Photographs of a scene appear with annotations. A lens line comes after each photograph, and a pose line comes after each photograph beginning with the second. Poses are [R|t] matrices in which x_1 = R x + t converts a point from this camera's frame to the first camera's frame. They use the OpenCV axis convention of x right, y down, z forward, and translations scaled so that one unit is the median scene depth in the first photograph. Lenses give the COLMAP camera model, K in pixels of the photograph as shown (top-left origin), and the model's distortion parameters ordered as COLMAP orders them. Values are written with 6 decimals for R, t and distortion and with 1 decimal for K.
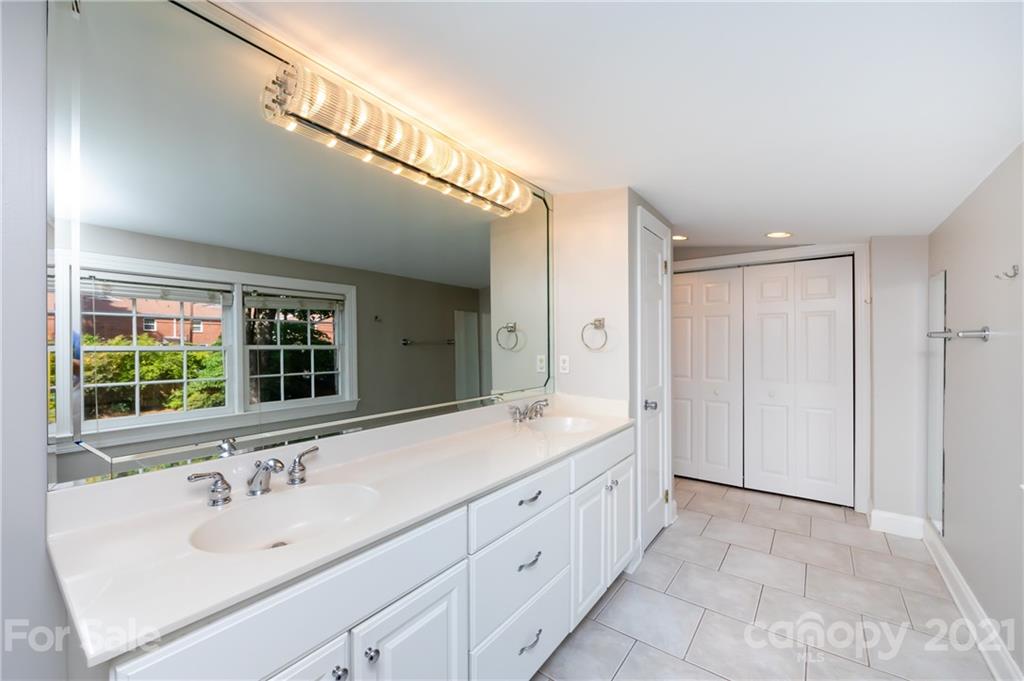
lens RADIAL K [[408.1, 0, 511.8], [0, 408.1, 341.7], [0, 0, 1]] dist [0.000246, -0.000078]
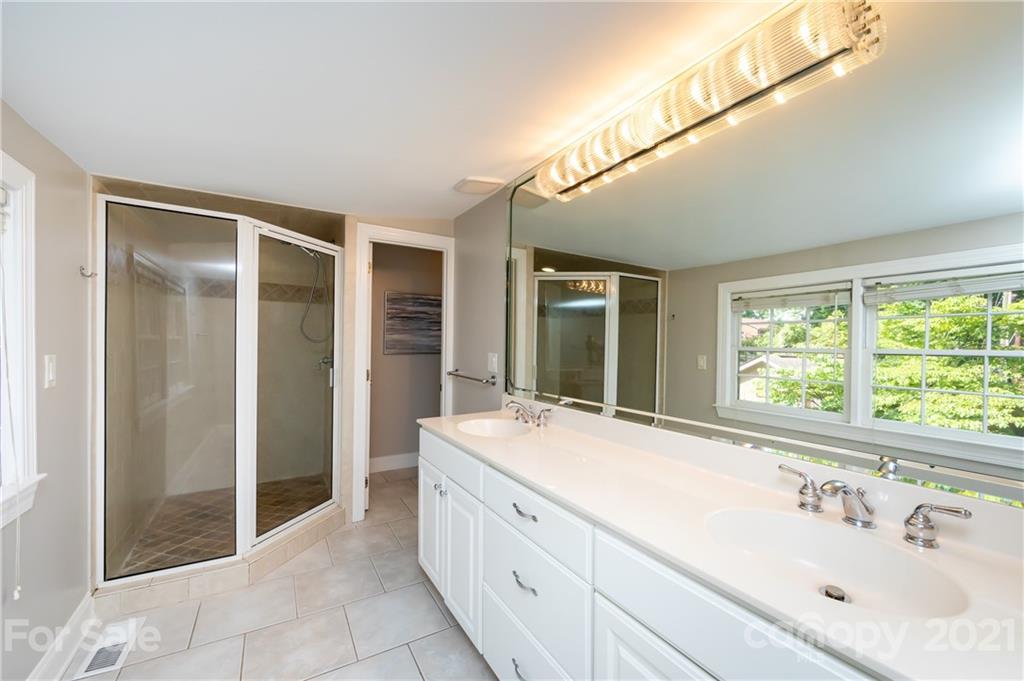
lens RADIAL K [[408.1, 0, 511.8], [0, 408.1, 341.7], [0, 0, 1]] dist [0.000246, -0.000078]
pose [[-0.373901, -0.009044, -0.927425, 0.498348], [-0.010988, 0.999925, -0.005321, 0.010246], [0.927404, 0.008201, -0.373972, 0.741633]]
